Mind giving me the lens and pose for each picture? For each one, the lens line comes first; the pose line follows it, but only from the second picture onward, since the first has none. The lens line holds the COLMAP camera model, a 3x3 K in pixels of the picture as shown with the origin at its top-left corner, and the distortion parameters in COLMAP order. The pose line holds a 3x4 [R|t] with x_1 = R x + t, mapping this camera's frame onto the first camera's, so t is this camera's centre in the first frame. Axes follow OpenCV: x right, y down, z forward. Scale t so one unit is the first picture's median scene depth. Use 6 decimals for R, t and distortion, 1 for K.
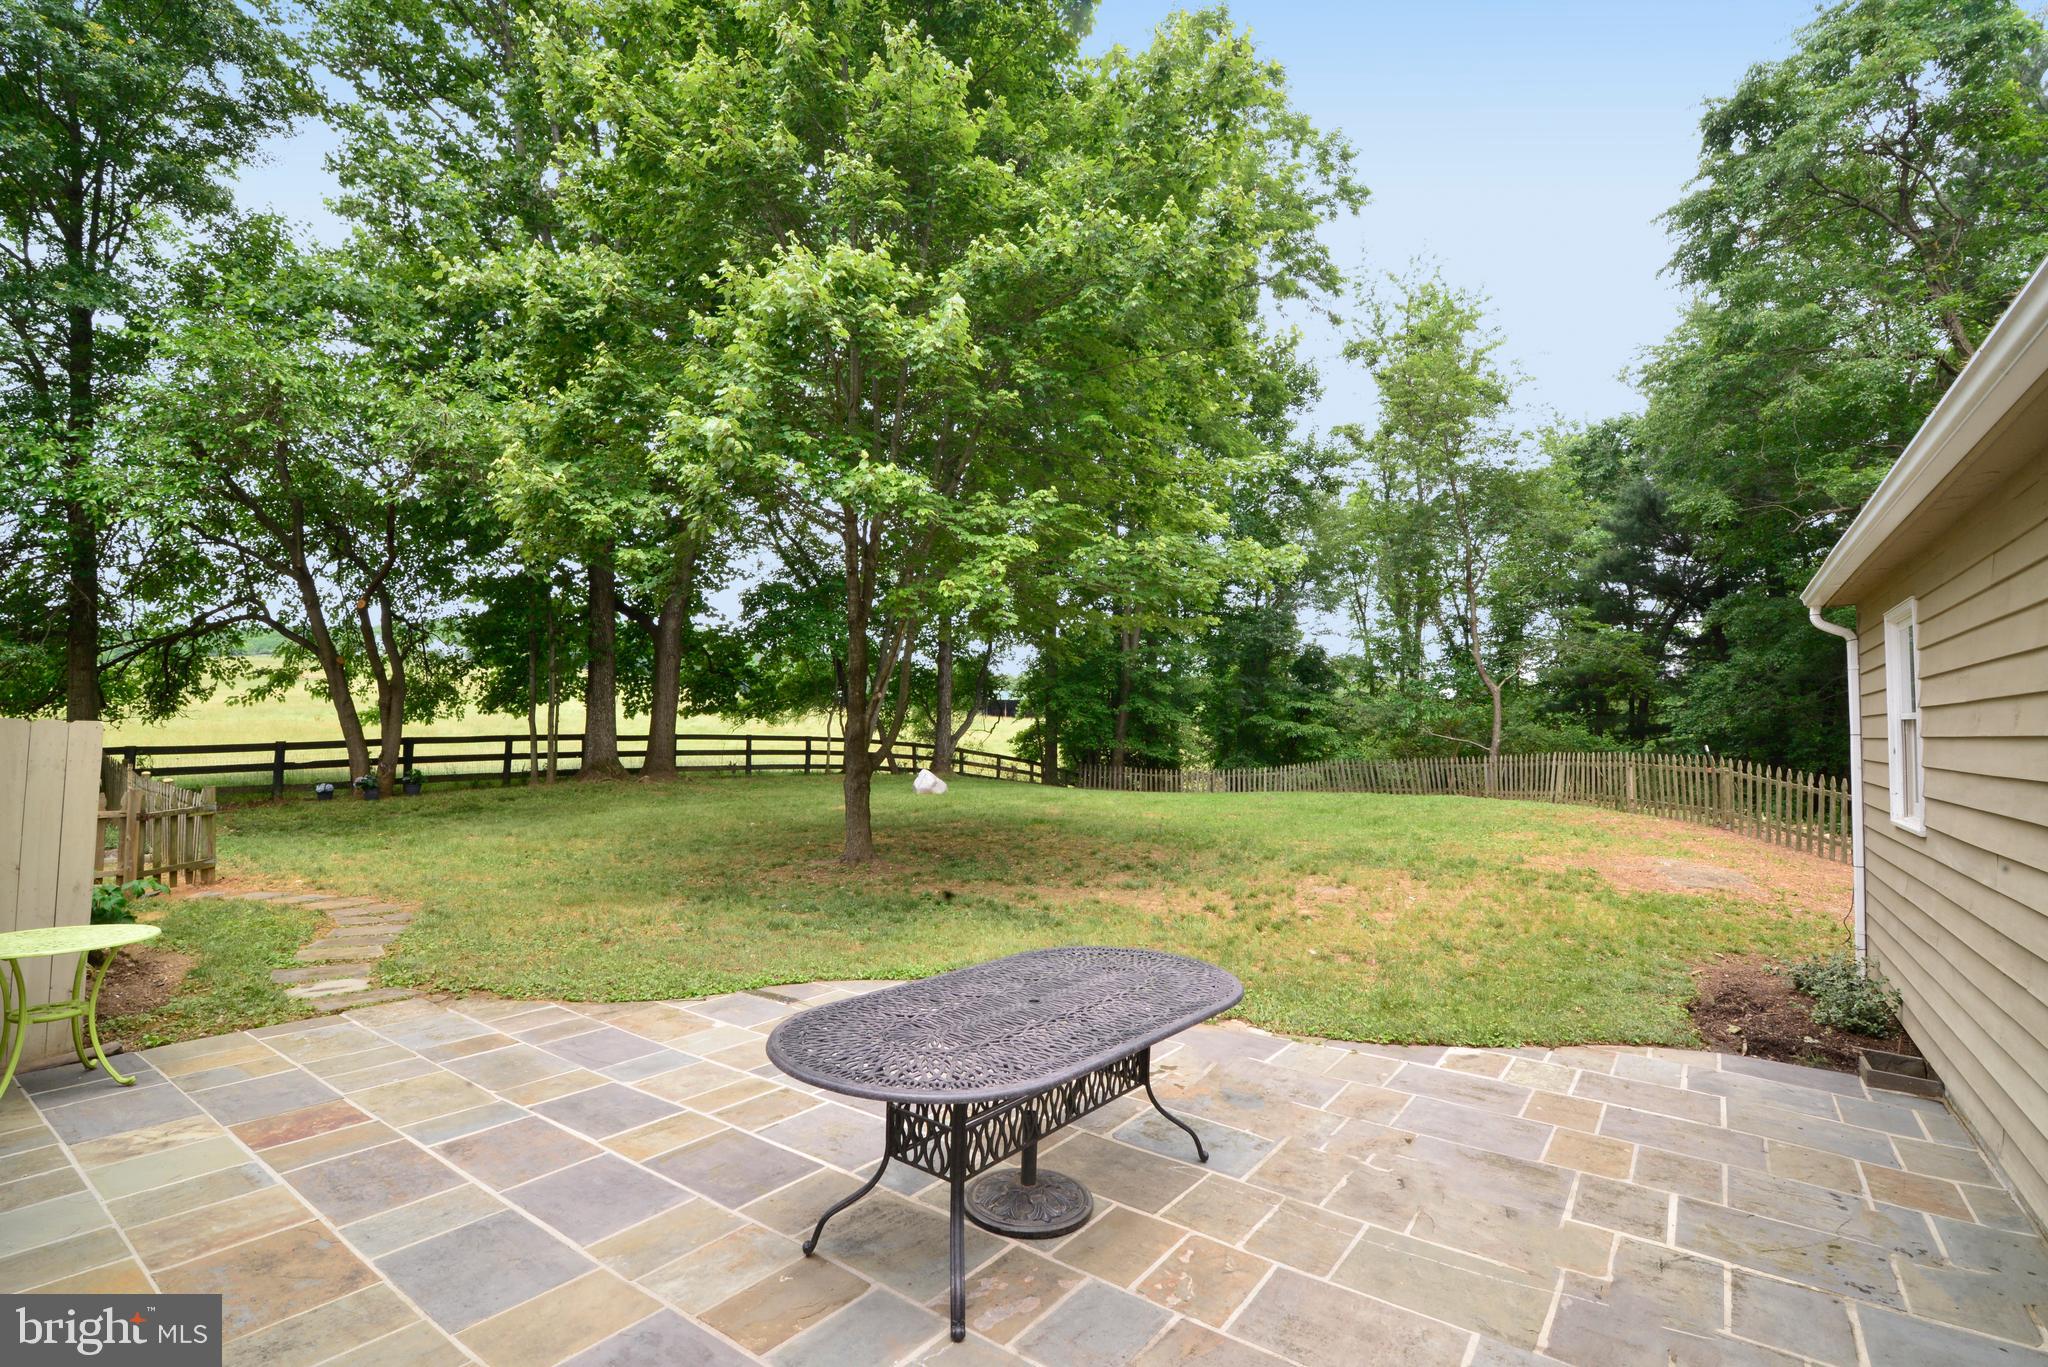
lens RADIAL K [[937.1, 0, 1022.3], [0, 937.1, 688.1], [0, 0, 1]] dist [-0.016879, 0.000186]
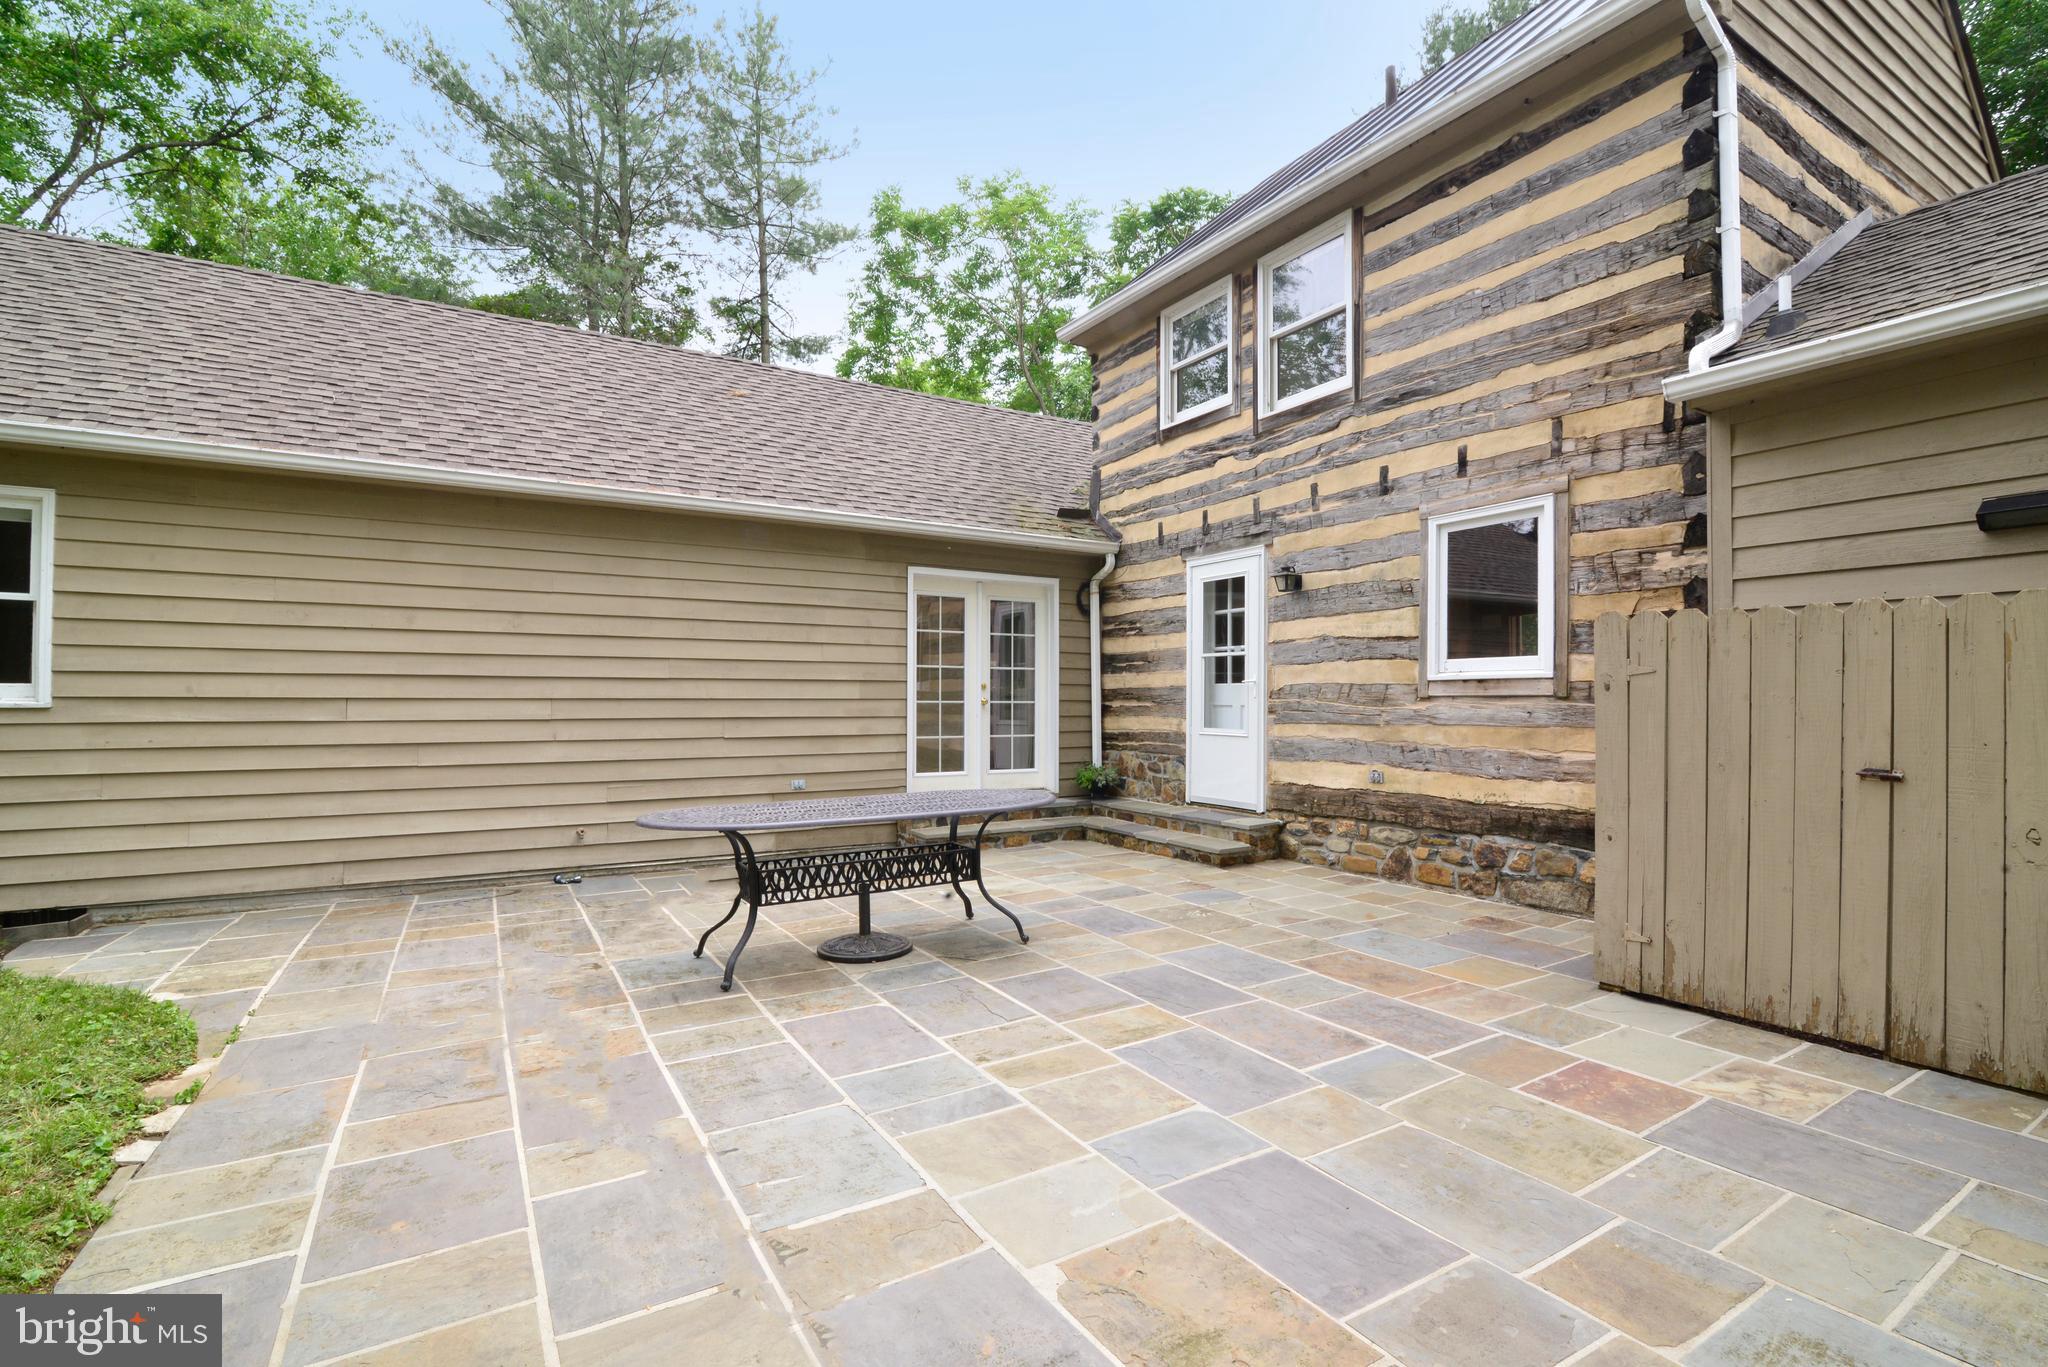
lens RADIAL K [[937.1, 0, 1029.1], [0, 937.1, 691.5], [0, 0, 1]] dist [-0.016879, 0.000186]
pose [[-0.924153, -0.003450, 0.382006, -0.648583], [-0.026354, 0.998153, -0.054741, 0.209968], [-0.381112, -0.060656, -0.922537, 1.921574]]
